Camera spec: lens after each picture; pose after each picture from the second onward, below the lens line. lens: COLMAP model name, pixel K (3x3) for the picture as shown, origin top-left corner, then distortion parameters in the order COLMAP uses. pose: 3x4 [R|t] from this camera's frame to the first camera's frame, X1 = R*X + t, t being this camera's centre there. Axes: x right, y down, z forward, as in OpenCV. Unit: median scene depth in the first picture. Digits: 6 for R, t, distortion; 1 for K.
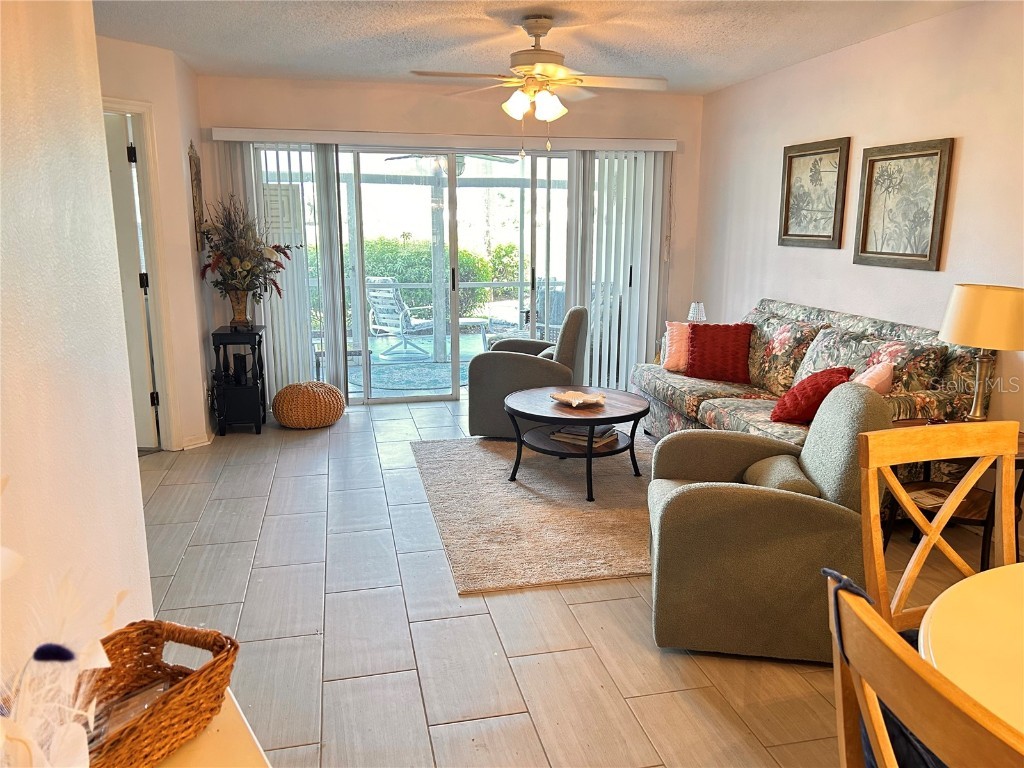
lens RADIAL K [[768.3, 0, 516.1], [0, 768.3, 374.5], [0, 0, 1]] dist [0.067414, -0.080999]
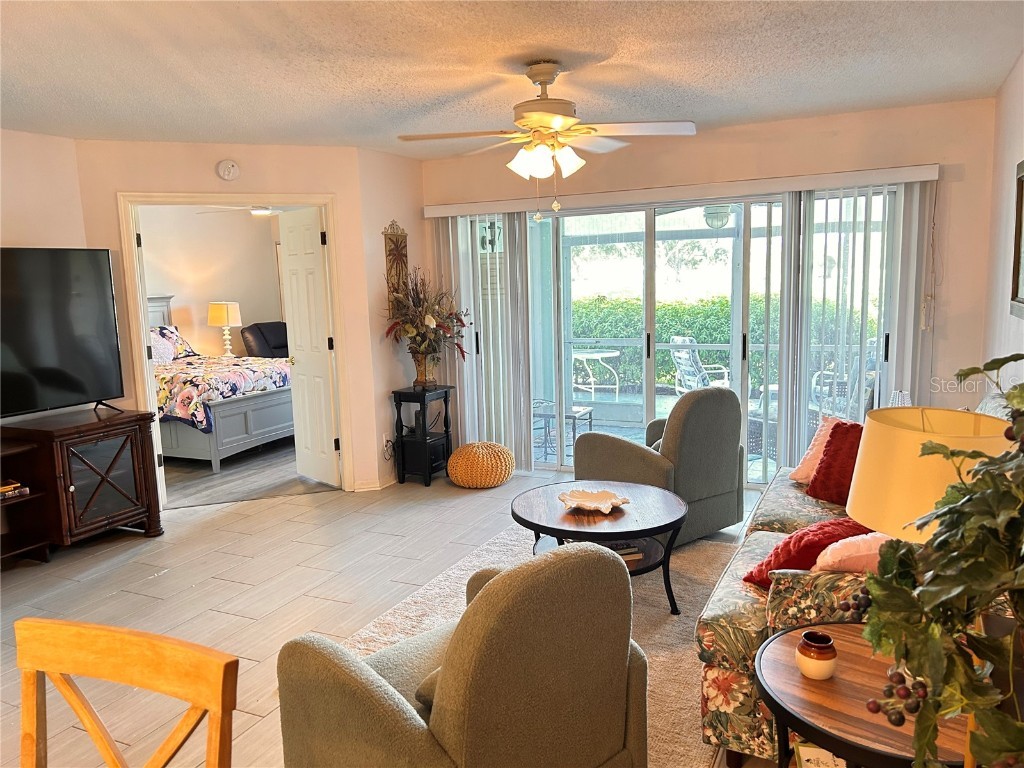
lens RADIAL K [[768.3, 0, 513.1], [0, 768.3, 390.2], [0, 0, 1]] dist [0.067414, -0.080999]
pose [[0.782721, 0.065997, -0.618864, 0.443193], [-0.090768, 0.995835, -0.008603, -0.062275], [0.615718, 0.062907, 0.785451, 0.243209]]
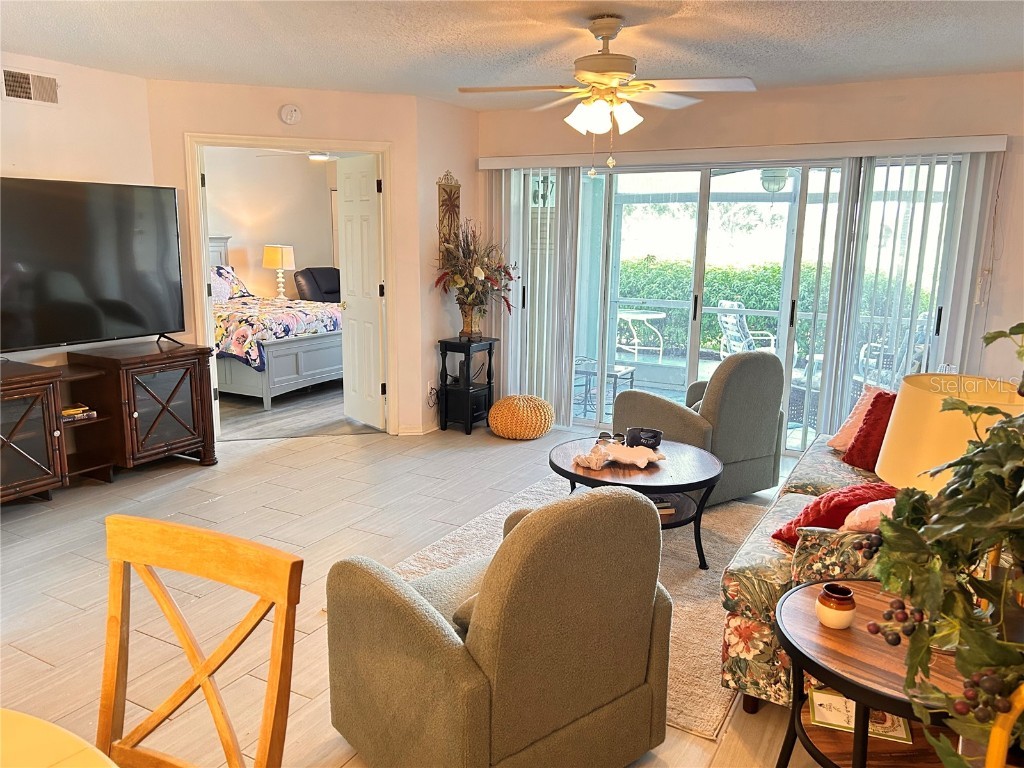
lens RADIAL K [[768.3, 0, 512.6], [0, 768.3, 385.0], [0, 0, 1]] dist [0.067414, -0.080999]
pose [[0.742402, 0.138406, -0.655502, 0.454332], [-0.143757, 0.988547, 0.045911, -0.056633], [0.654349, 0.060149, 0.753797, 0.227038]]
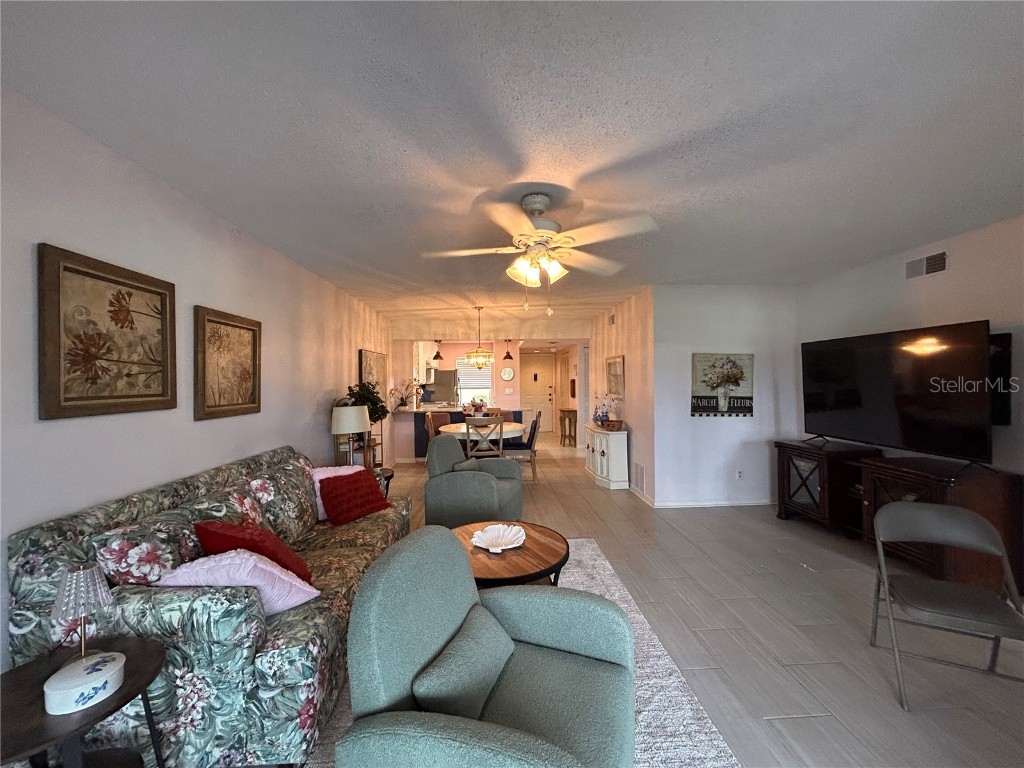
lens RADIAL K [[415.0, 0, 512.5], [0, 415.0, 382.0], [0, 0, 1]] dist [0.000439, 0.000360]
pose [[-0.987324, 0.007790, 0.158527, -0.026732], [0.039979, 0.978796, 0.200897, -0.258660], [-0.153601, 0.204688, -0.966700, 1.332800]]
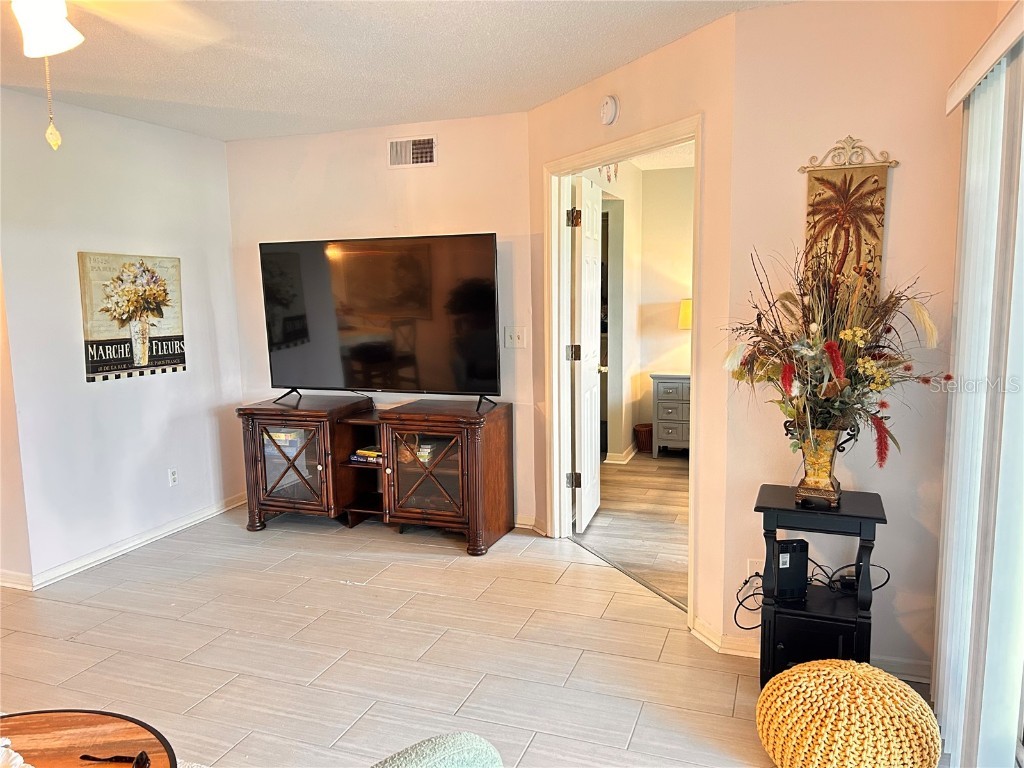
lens RADIAL K [[768.3, 0, 508.6], [0, 768.3, 384.7], [0, 0, 1]] dist [0.067414, -0.080999]
pose [[-0.550902, 0.117811, -0.826212, 0.155721], [-0.147993, 0.960506, 0.235639, -0.248282], [0.821343, 0.252087, -0.511710, 1.216178]]
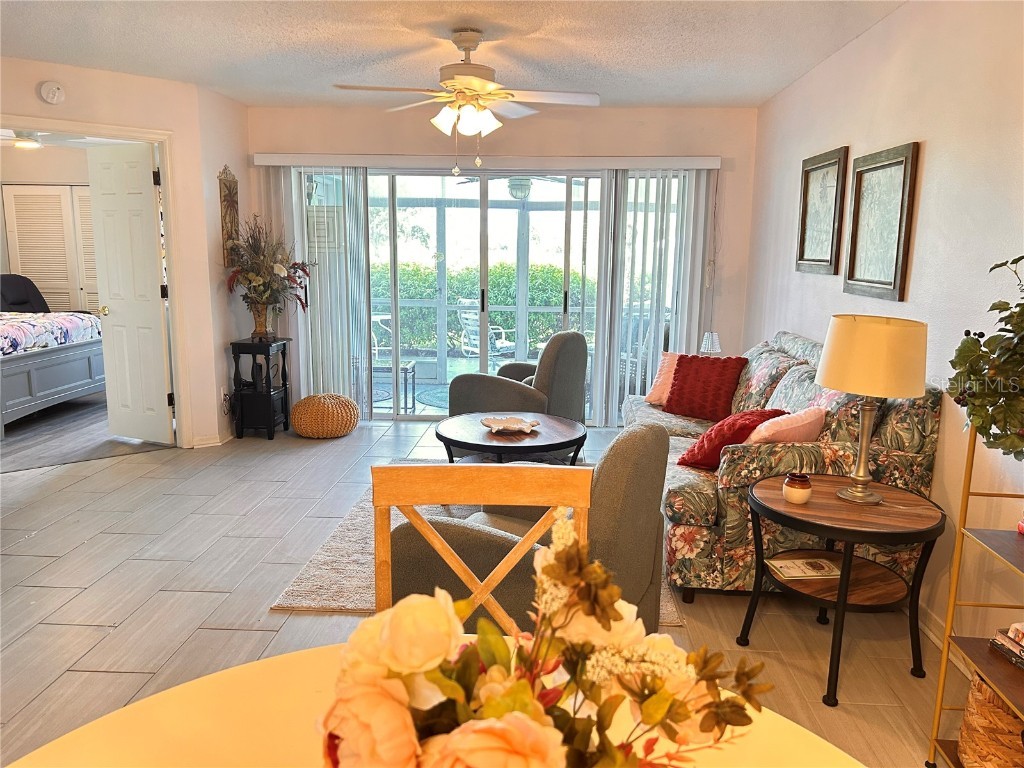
lens RADIAL K [[768.3, 0, 518.2], [0, 768.3, 382.8], [0, 0, 1]] dist [0.067414, -0.080999]
pose [[0.961583, 0.057154, -0.268498, 0.293025], [-0.064265, 0.997775, -0.017764, -0.003966], [0.266885, 0.034336, 0.963117, 0.072347]]
